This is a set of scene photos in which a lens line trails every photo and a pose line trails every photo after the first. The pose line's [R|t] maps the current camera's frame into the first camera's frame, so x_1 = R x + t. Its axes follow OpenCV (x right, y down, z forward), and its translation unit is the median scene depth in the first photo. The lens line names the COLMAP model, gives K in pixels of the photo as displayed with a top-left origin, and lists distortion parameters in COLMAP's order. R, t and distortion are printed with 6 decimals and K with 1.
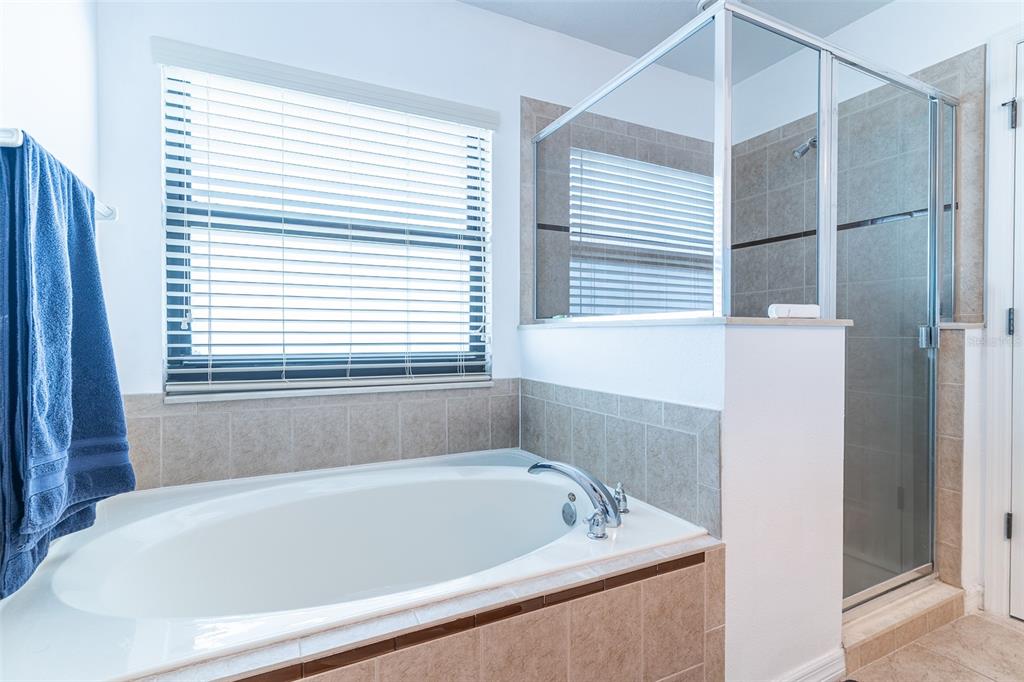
lens RADIAL K [[491.6, 0, 506.0], [0, 491.6, 340.9], [0, 0, 1]] dist [0.006352, -0.001381]
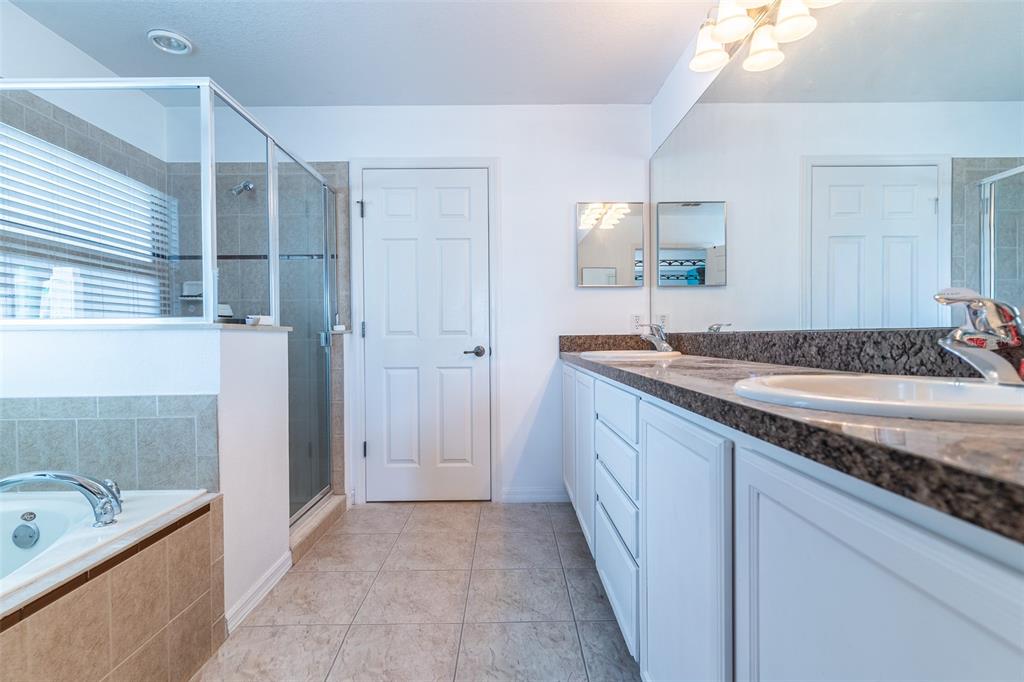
lens RADIAL K [[491.6, 0, 509.4], [0, 491.6, 343.2], [0, 0, 1]] dist [0.006352, -0.001381]
pose [[0.439860, -0.013120, 0.897971, -0.331845], [0.020120, 0.999786, 0.004752, 0.011637], [-0.897841, 0.015977, 0.440030, -0.234982]]
